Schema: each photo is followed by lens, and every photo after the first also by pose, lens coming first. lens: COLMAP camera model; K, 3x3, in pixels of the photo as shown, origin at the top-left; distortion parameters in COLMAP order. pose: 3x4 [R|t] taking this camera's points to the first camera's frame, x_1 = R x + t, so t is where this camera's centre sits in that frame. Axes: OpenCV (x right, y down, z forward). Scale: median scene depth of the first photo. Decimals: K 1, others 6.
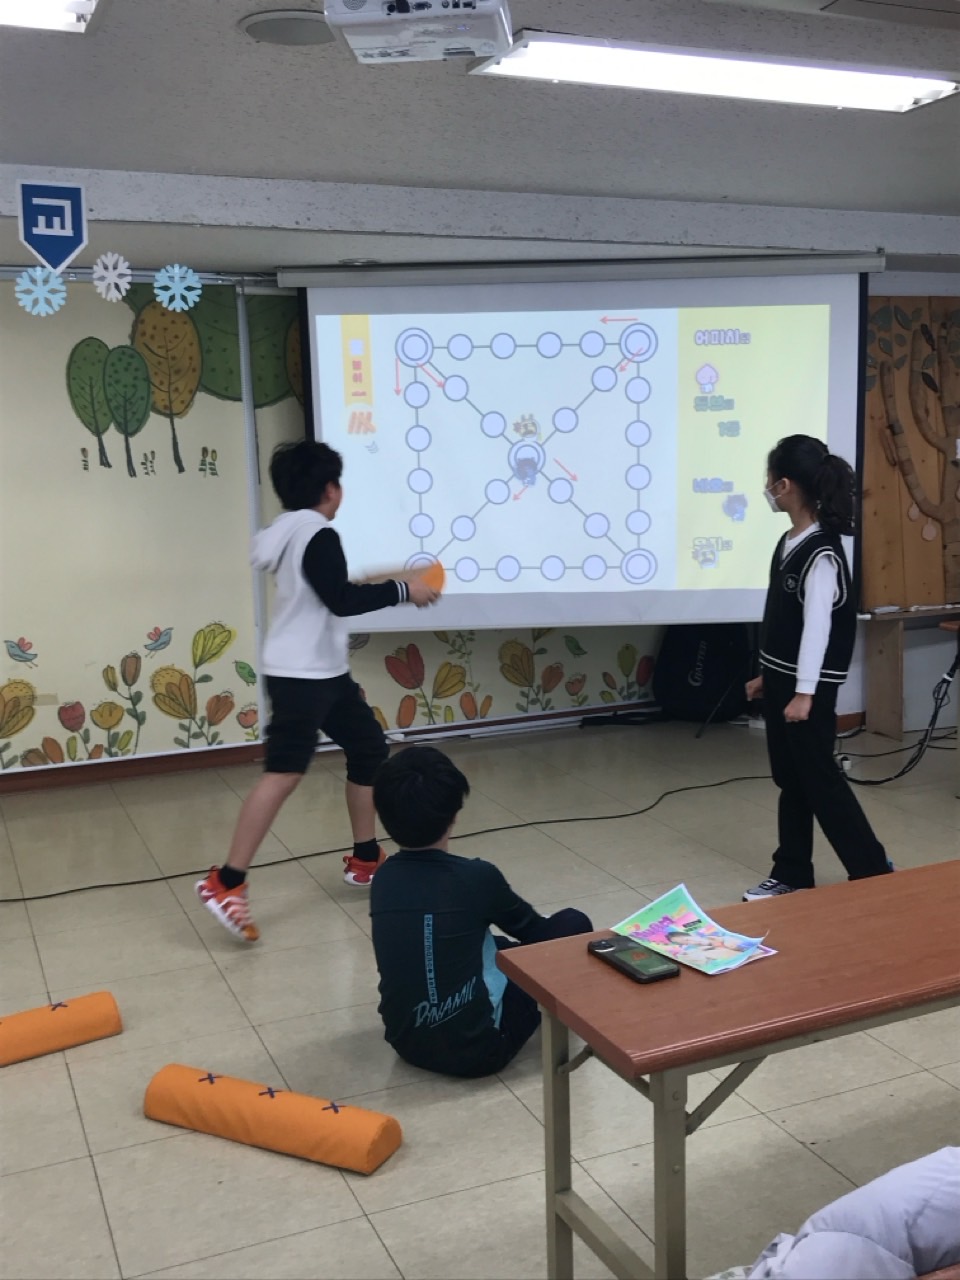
lens RADIAL K [[1310.8, 0, 483.5], [0, 1310.8, 632.8], [0, 0, 1]] dist [0.025929, 0.000000]
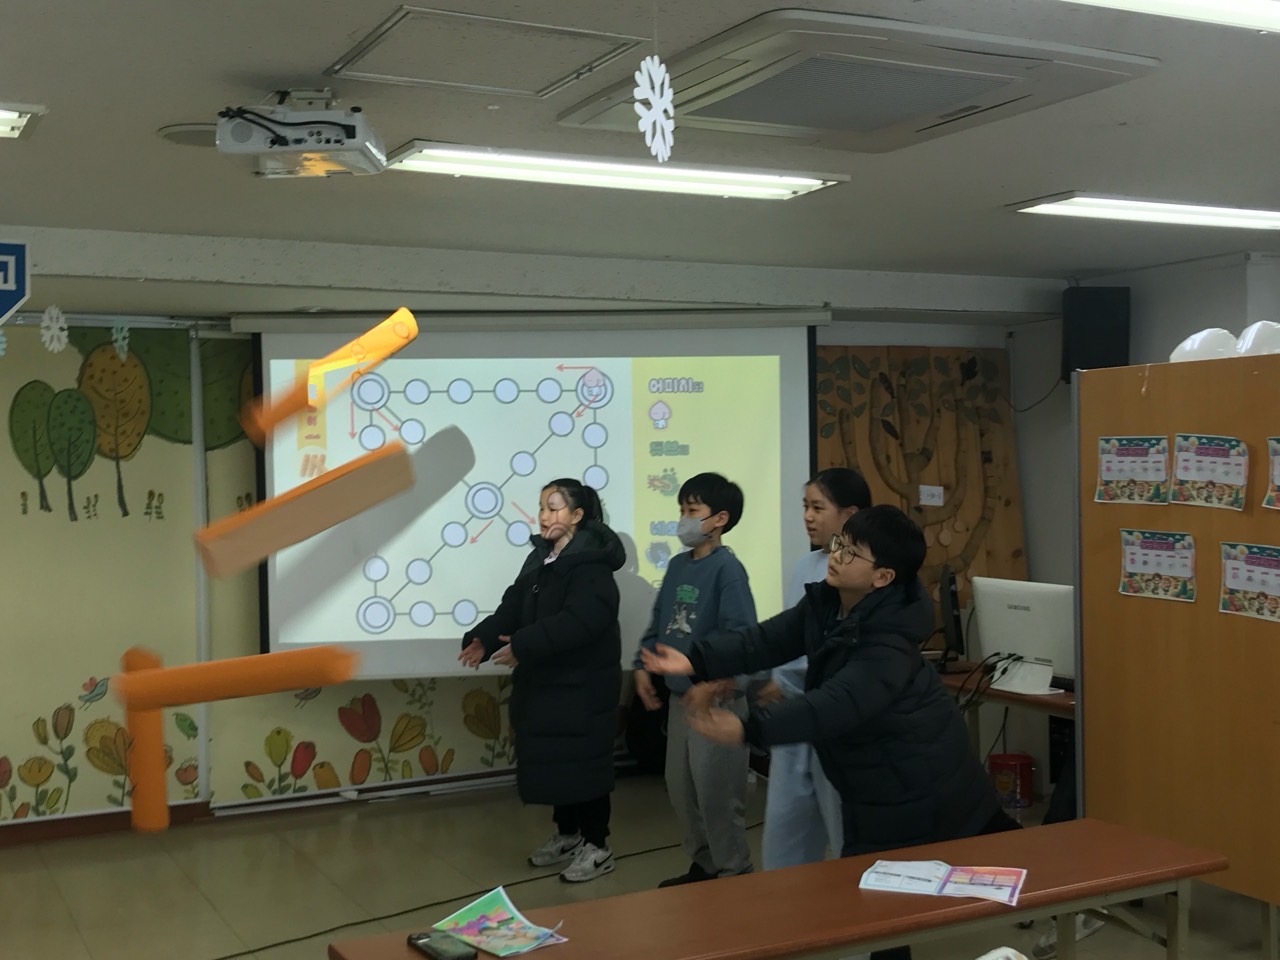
lens RADIAL K [[1494.8, 0, 630.8], [0, 1494.8, 478.8], [0, 0, 1]] dist [0.014889, 0.000000]
pose [[0.997229, 0.004775, 0.074243, 0.060504], [0.005772, 0.989965, -0.141195, 0.009060], [-0.074172, 0.141232, 0.987194, -0.126330]]
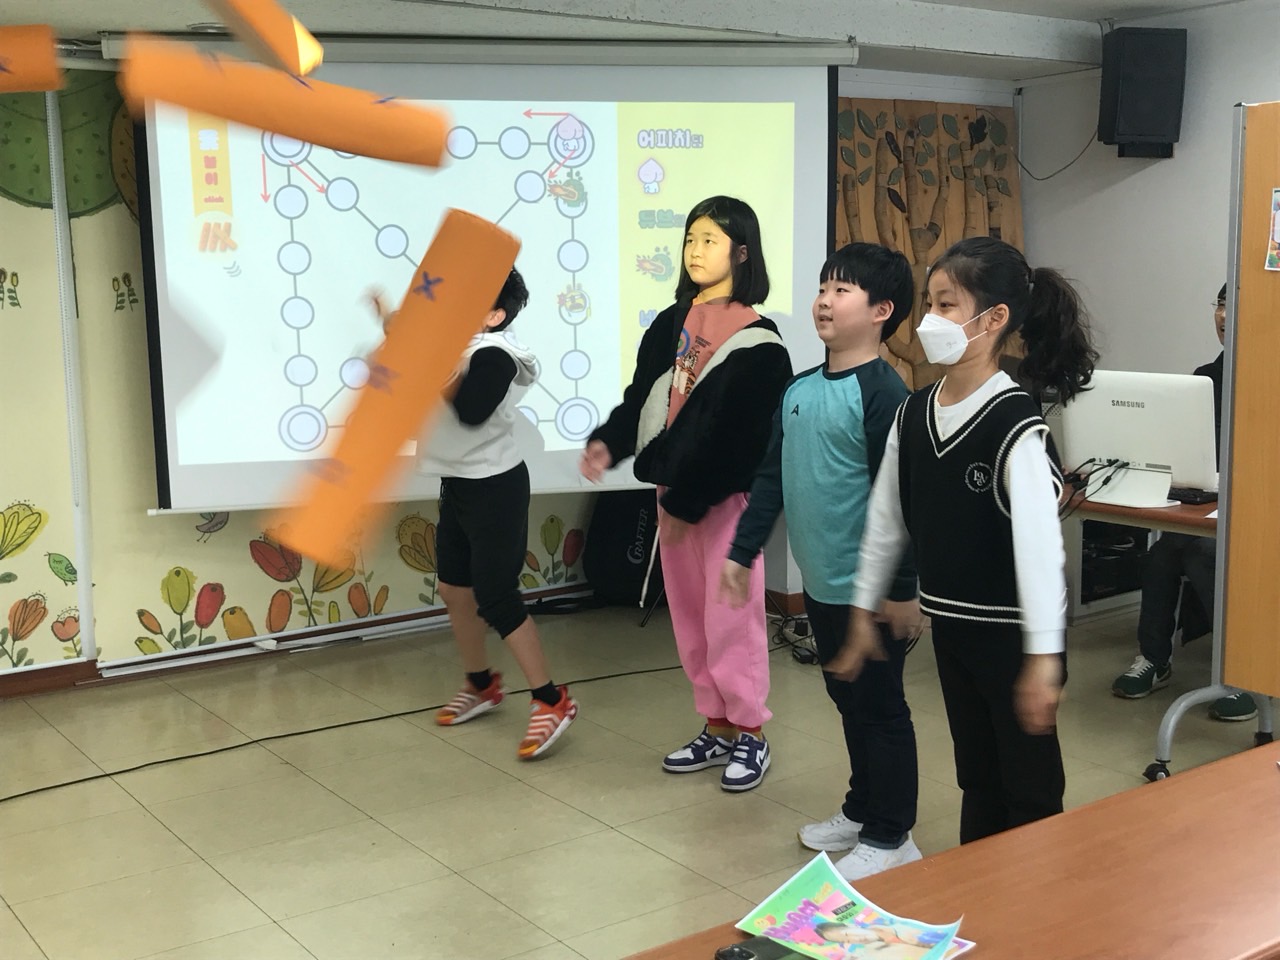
lens RADIAL K [[1494.8, 0, 622.4], [0, 1494.8, 476.9], [0, 0, 1]] dist [0.014889, 0.000000]
pose [[0.978184, -0.023756, 0.206380, -0.045893], [0.027556, 0.999499, -0.015560, 0.000196], [-0.205907, 0.020908, 0.978348, 0.094596]]
